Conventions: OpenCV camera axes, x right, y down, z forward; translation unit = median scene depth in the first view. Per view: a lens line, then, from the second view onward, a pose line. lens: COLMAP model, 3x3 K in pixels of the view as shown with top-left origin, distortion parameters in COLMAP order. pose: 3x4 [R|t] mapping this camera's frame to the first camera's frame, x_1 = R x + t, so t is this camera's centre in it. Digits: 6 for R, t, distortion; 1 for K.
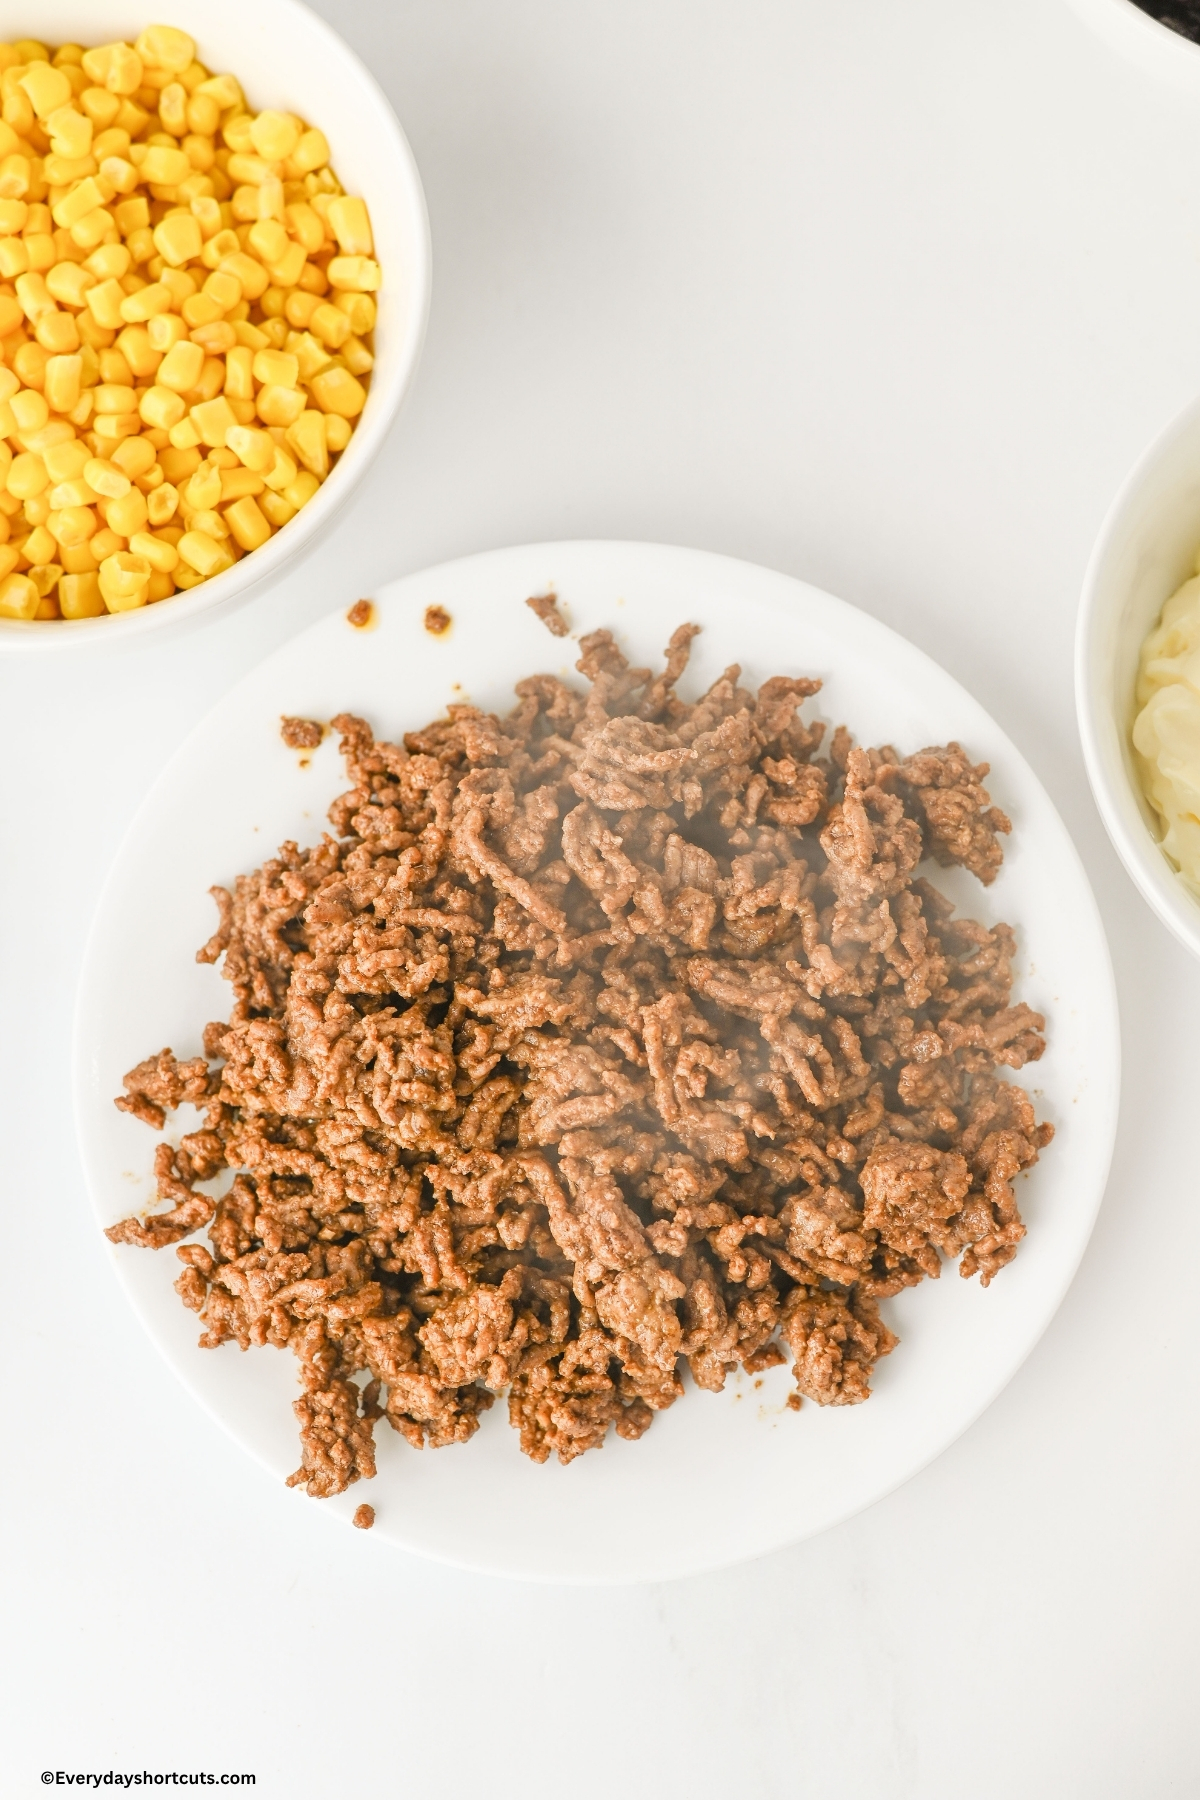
lens RADIAL K [[2629.1, 0, 600.0], [0, 2629.1, 900.0], [0, 0, 1]] dist [-0.160871, 0.074567]
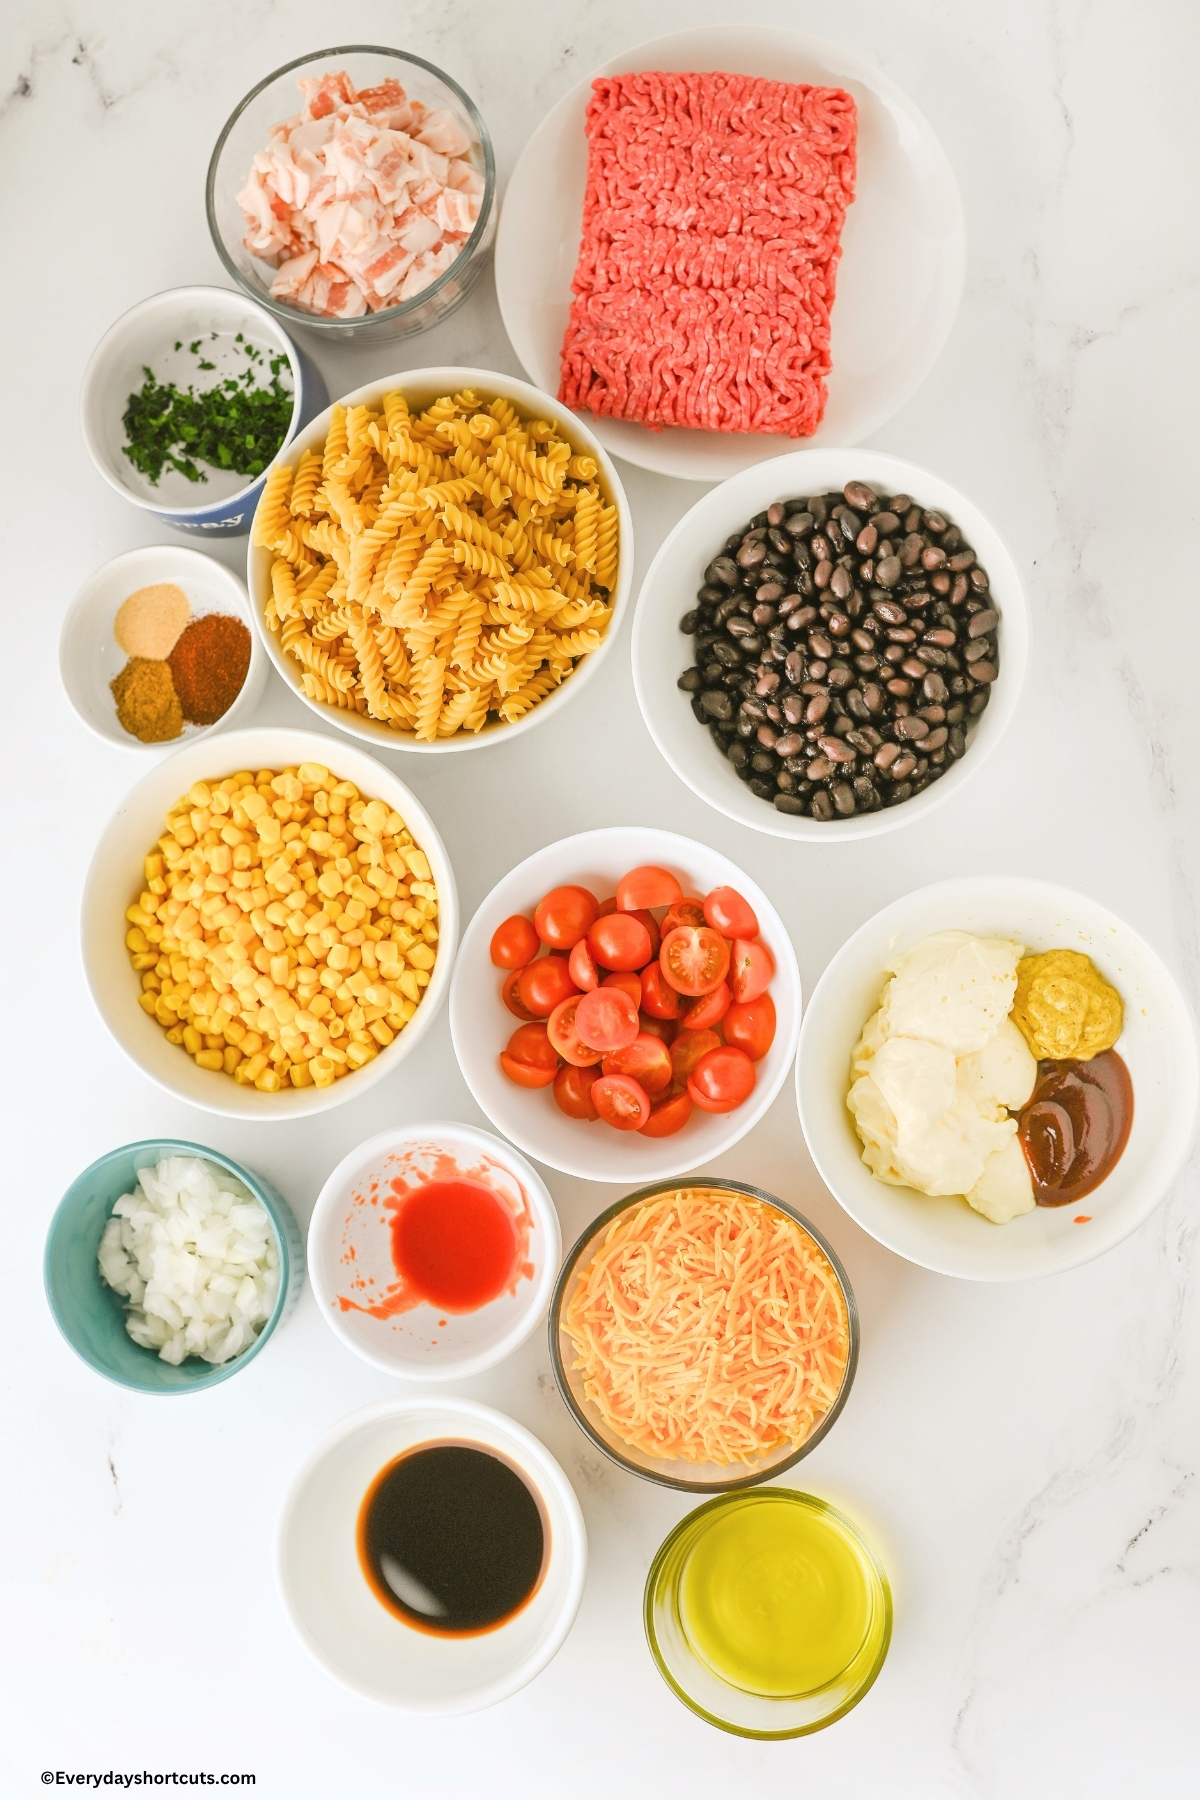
lens RADIAL K [[2629.1, 0, 600.0], [0, 2629.1, 900.0], [0, 0, 1]] dist [-0.160871, 0.074567]
pose [[0.987821, -0.089165, -0.127512, 0.283266], [0.095667, 0.994359, 0.045800, -0.314561], [0.122709, -0.057441, 0.990779, -0.909567]]
